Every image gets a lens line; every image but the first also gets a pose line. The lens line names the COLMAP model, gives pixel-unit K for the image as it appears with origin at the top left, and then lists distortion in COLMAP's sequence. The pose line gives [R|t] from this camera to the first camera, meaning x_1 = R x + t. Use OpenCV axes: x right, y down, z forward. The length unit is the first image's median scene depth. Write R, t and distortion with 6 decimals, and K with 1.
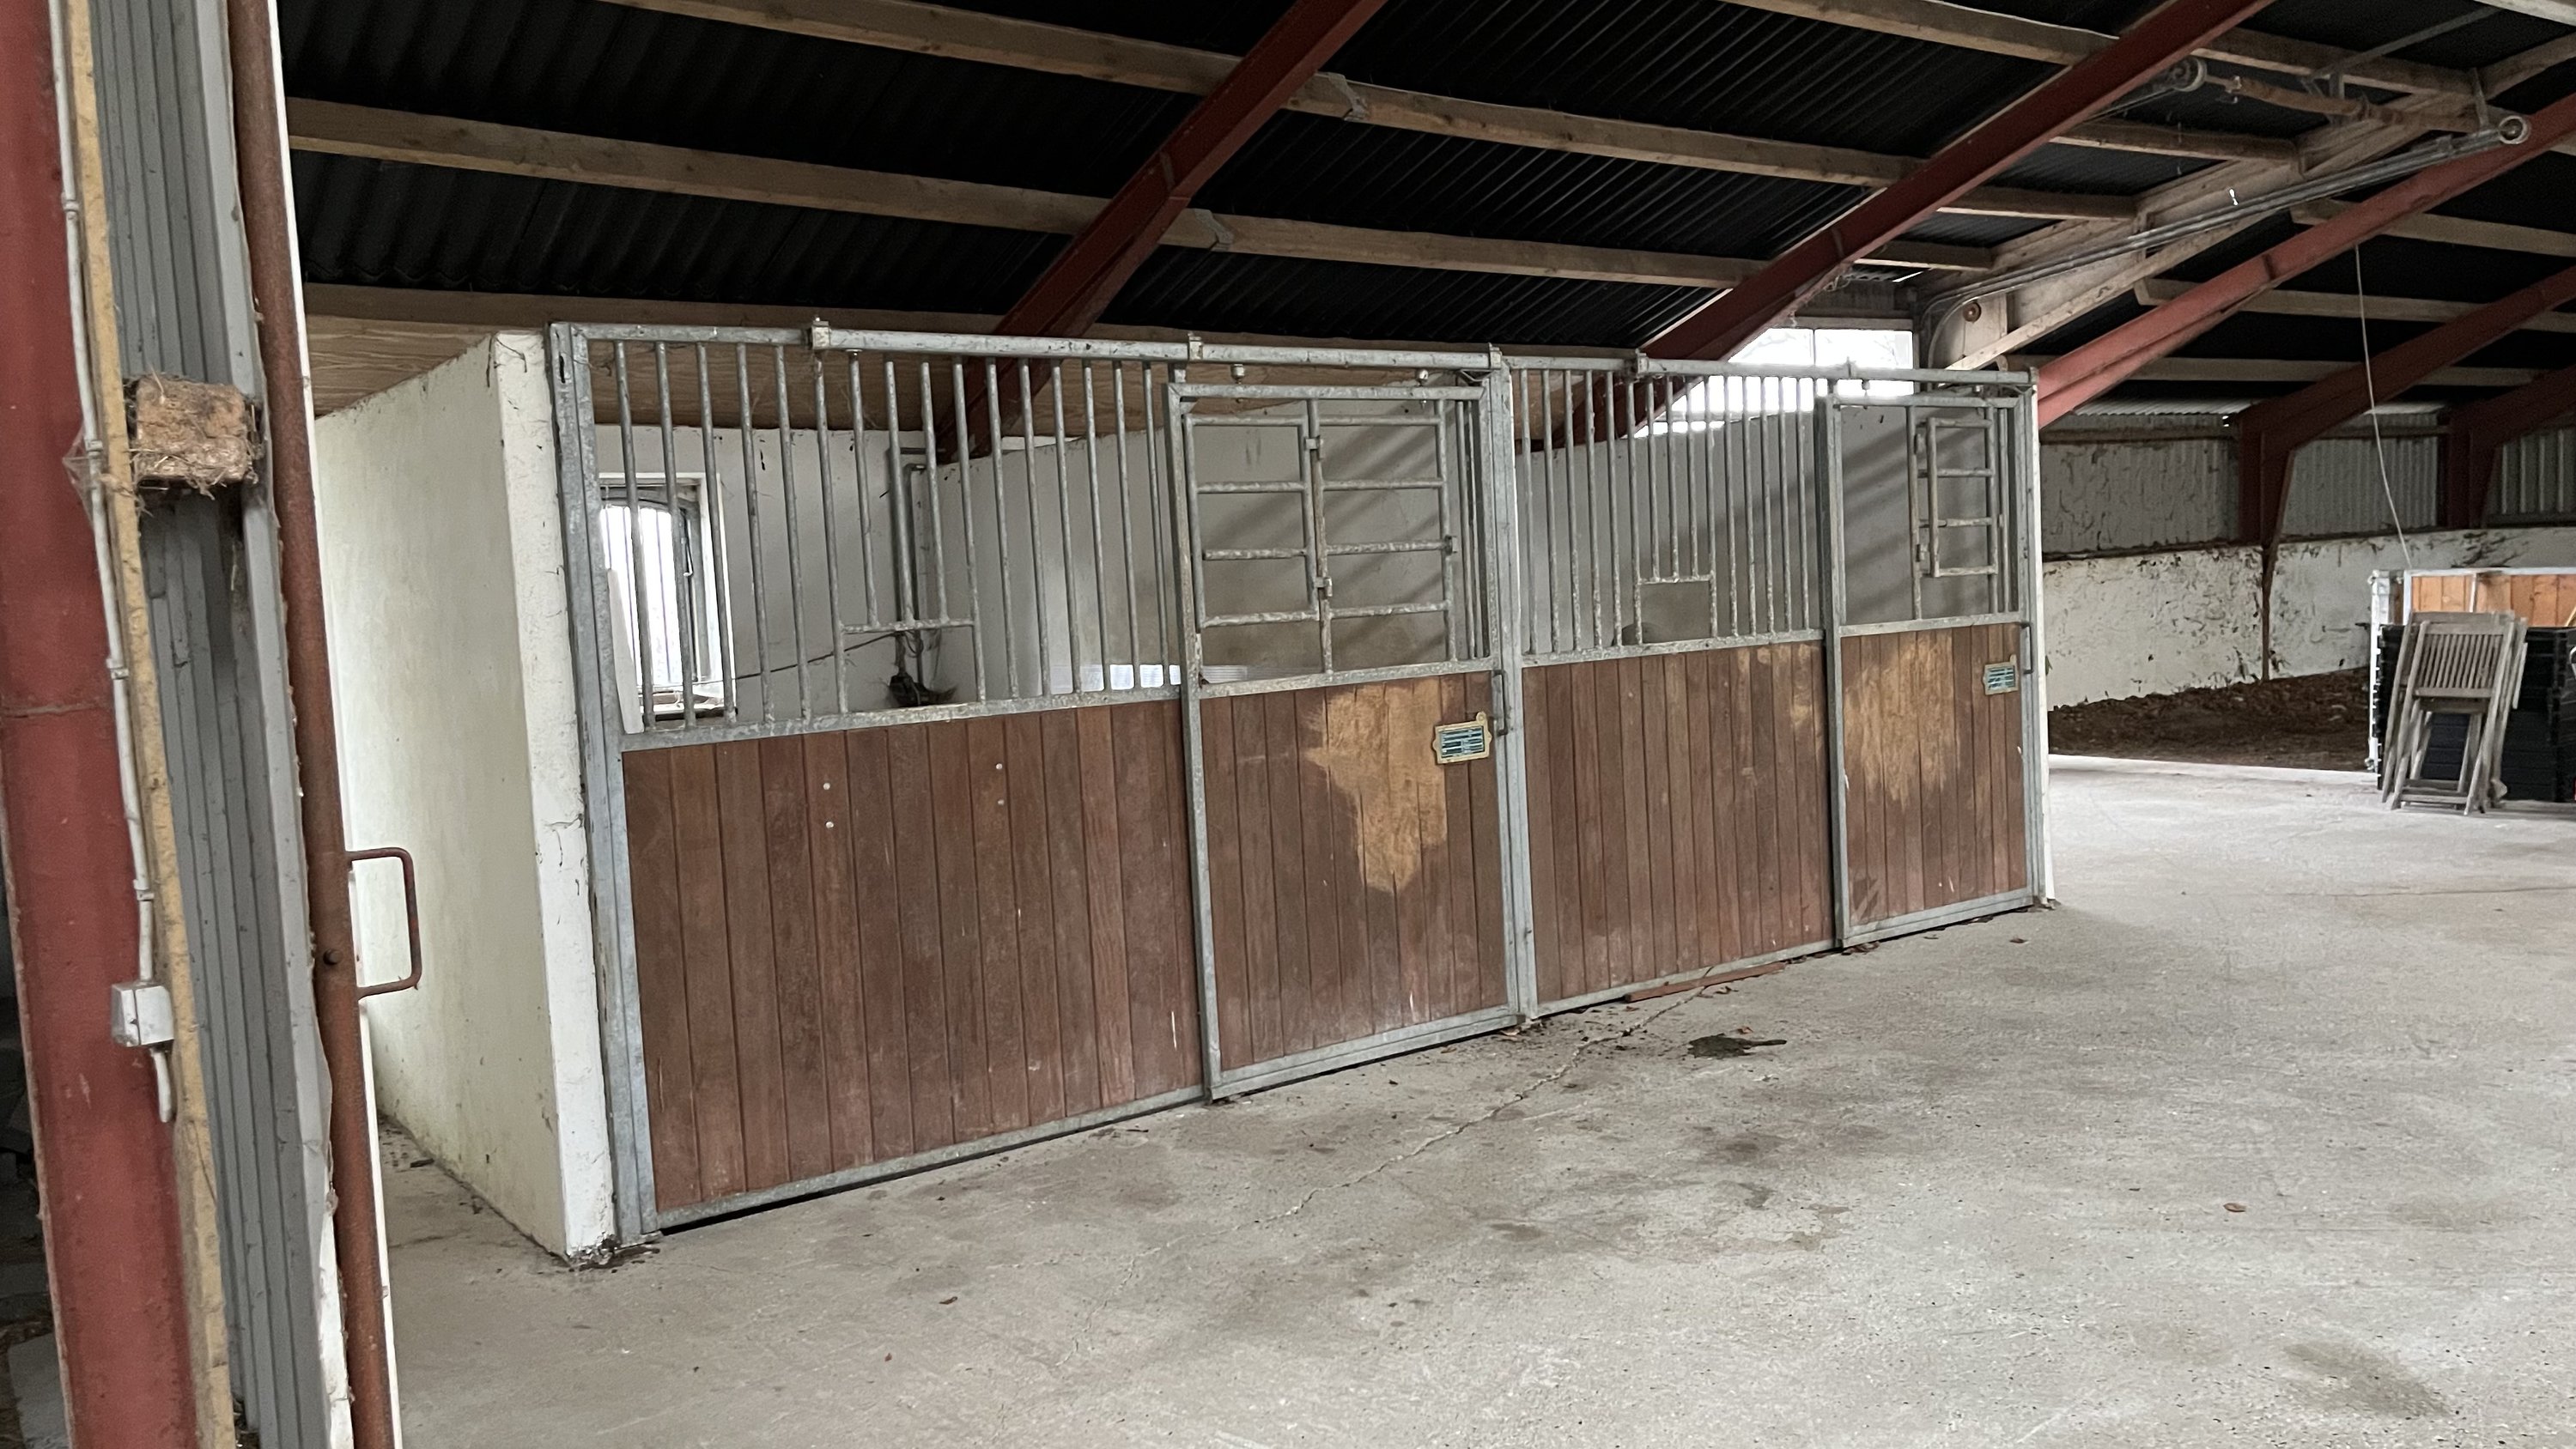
lens RADIAL K [[1957.9, 0, 1259.9], [0, 1957.9, 738.8], [0, 0, 1]] dist [0.064709, -0.075298]
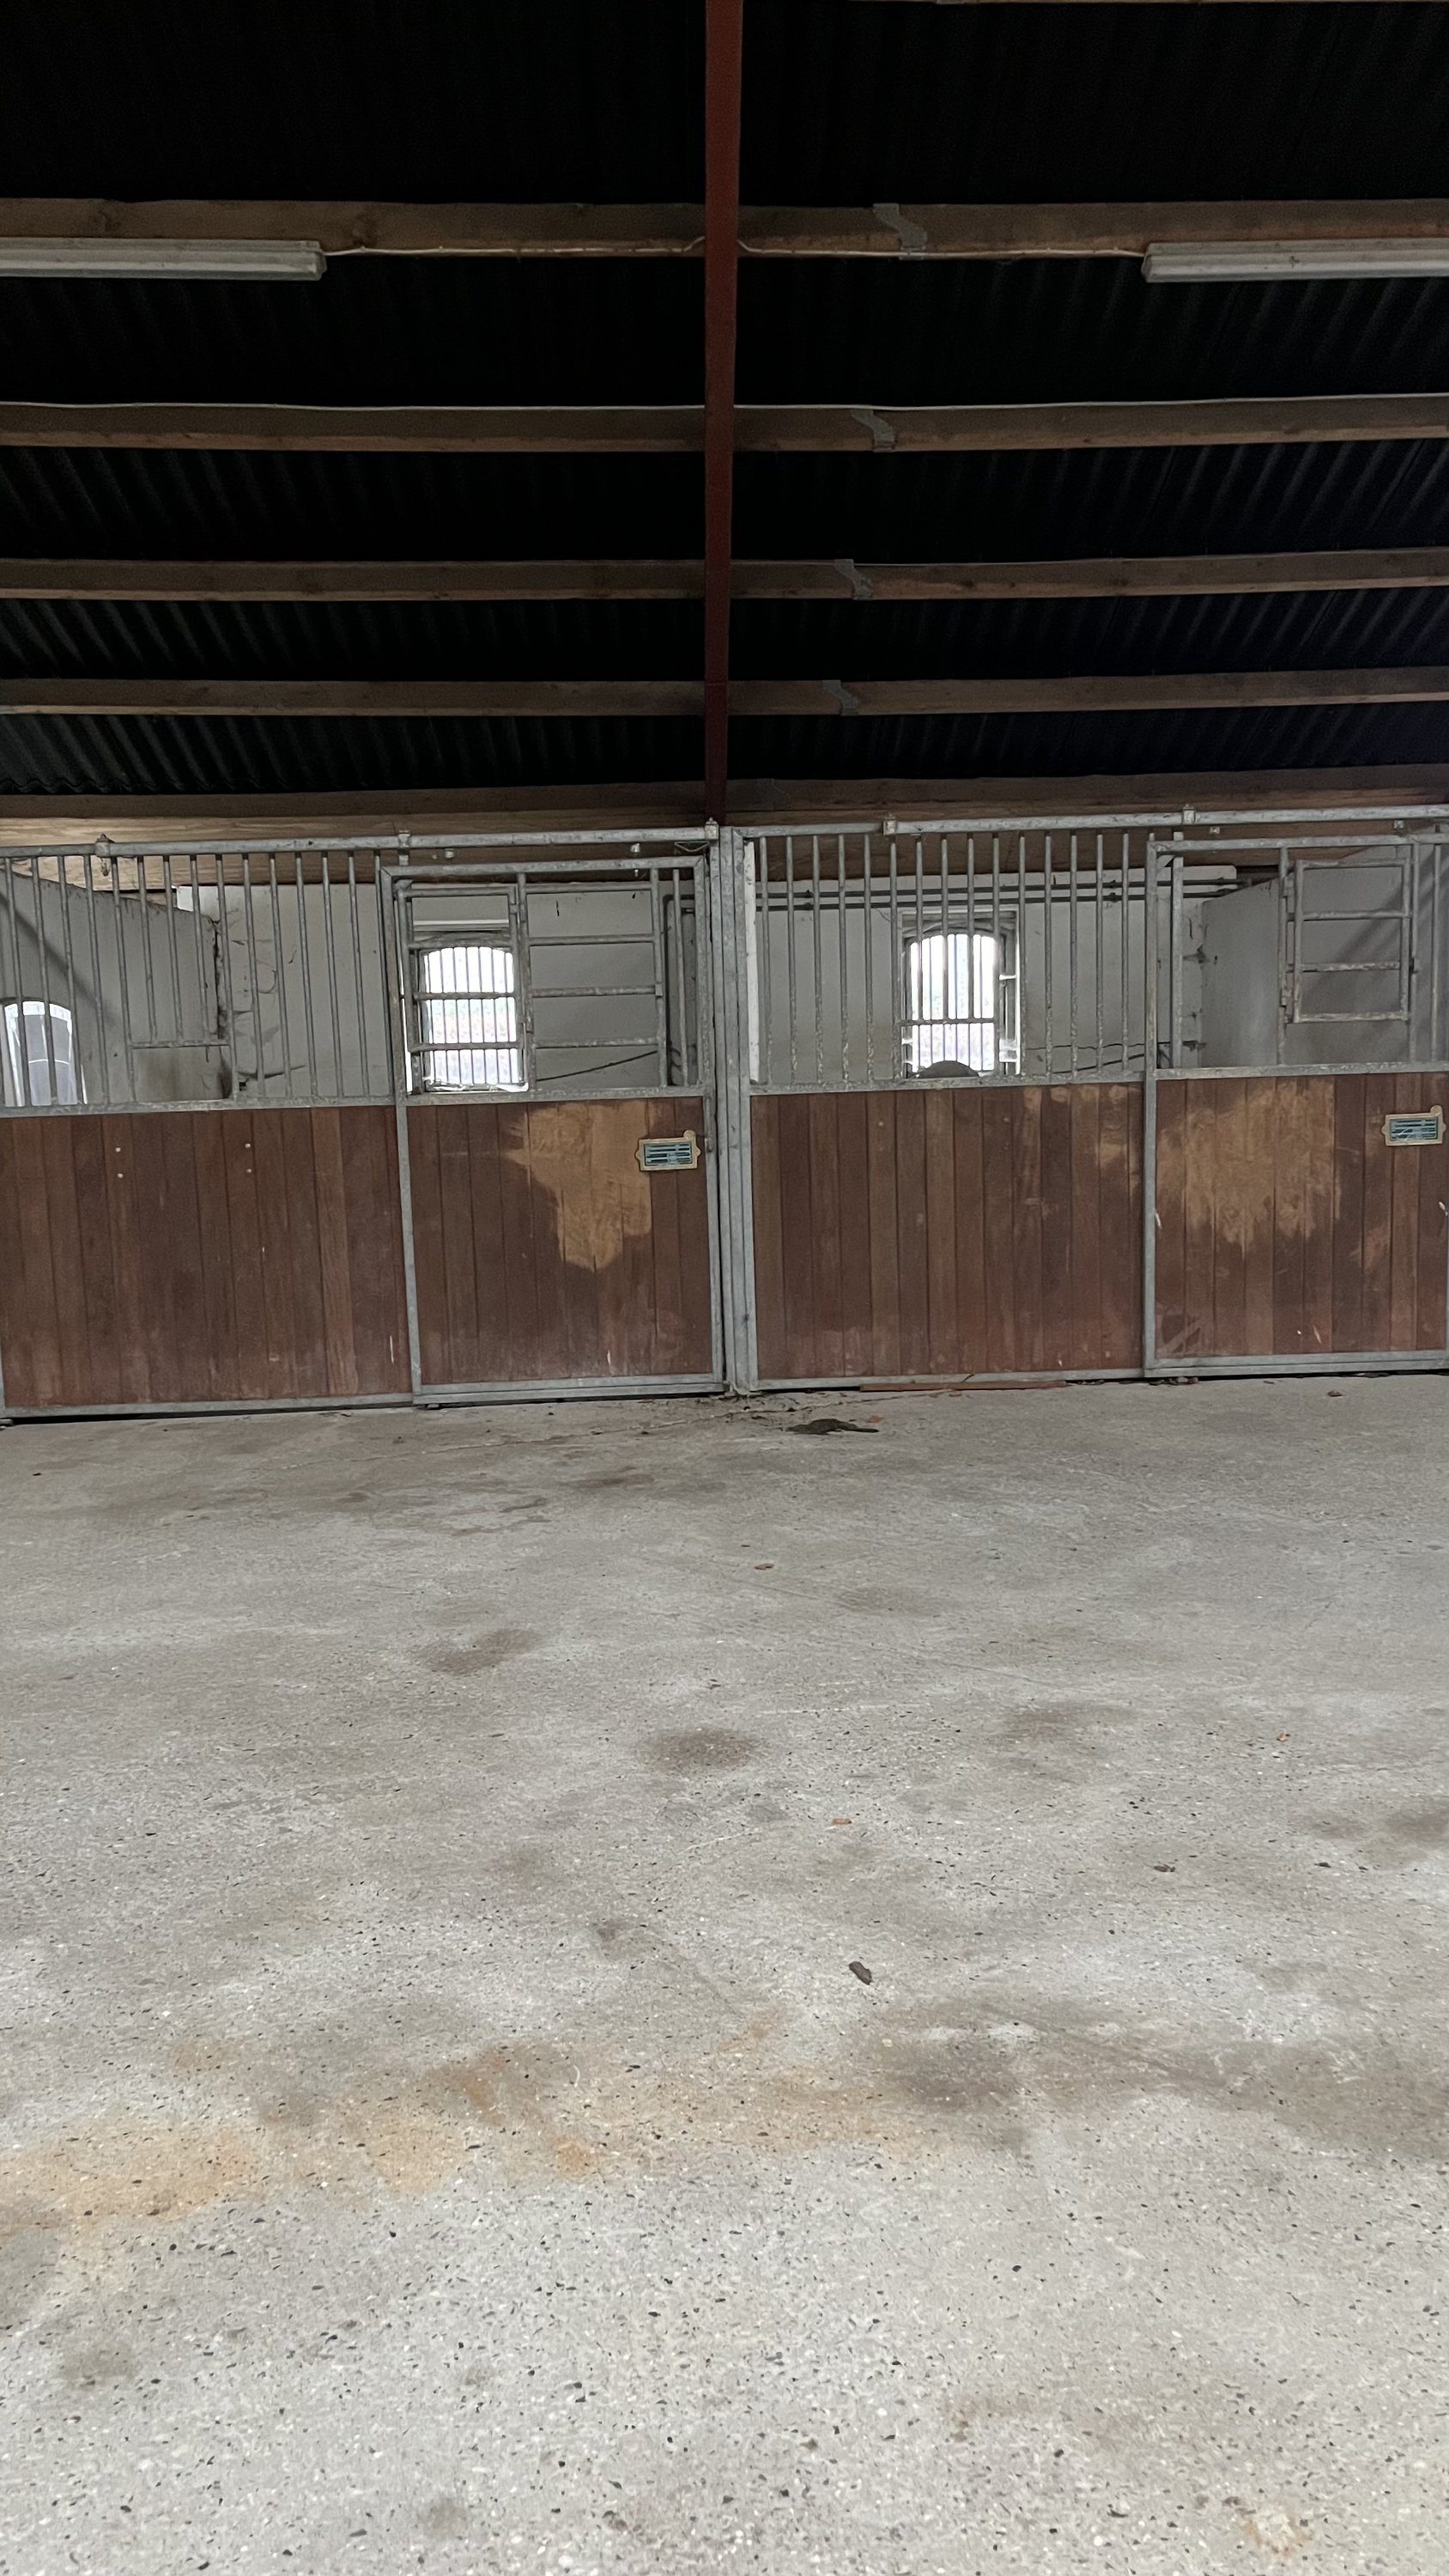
lens RADIAL K [[1957.9, 0, 739.5], [0, 1957.9, 1330.5], [0, 0, 1]] dist [0.064709, -0.075298]
pose [[0.818552, 0.110469, -0.563710, 0.761745], [-0.057614, 0.992174, 0.110775, -0.024438], [0.571536, -0.058198, 0.818511, 0.019034]]
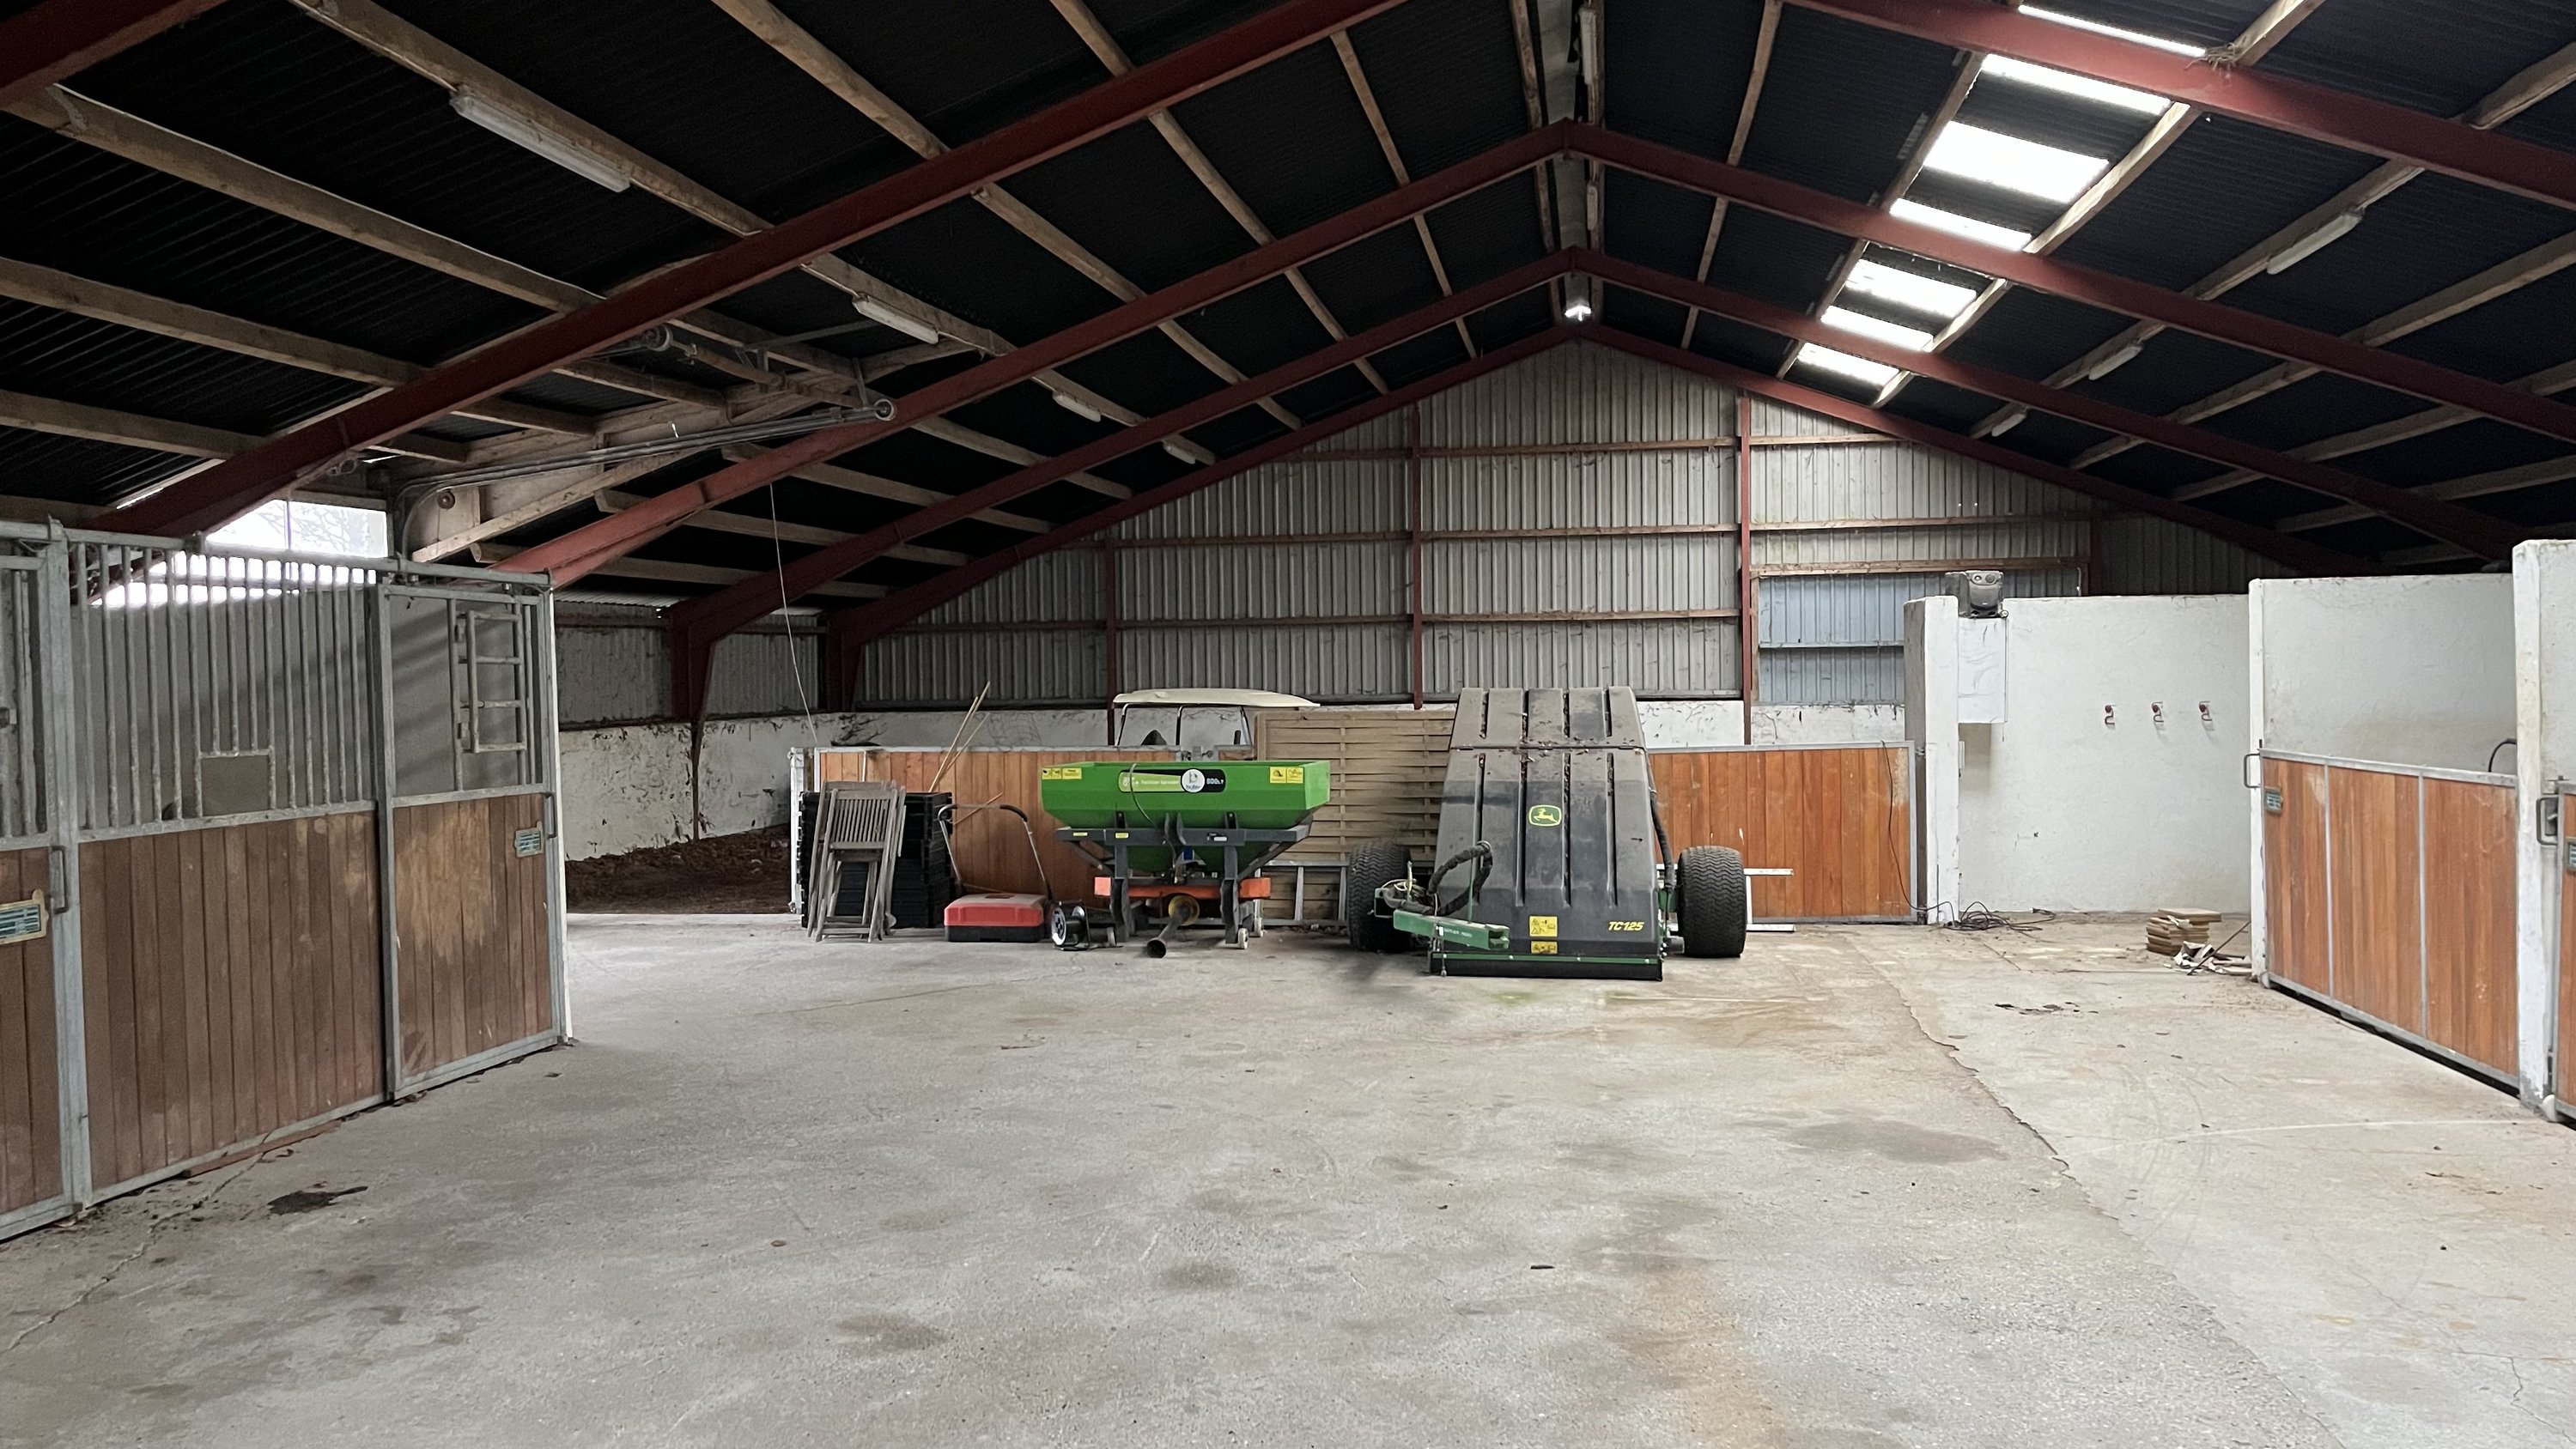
lens RADIAL K [[1957.9, 0, 1294.8], [0, 1957.9, 697.7], [0, 0, 1]] dist [0.064709, -0.075298]
pose [[0.707343, 0.027059, 0.706353, -0.130279], [0.046917, 0.995266, -0.085110, 0.003944], [-0.705312, 0.093342, 0.702725, -0.122592]]
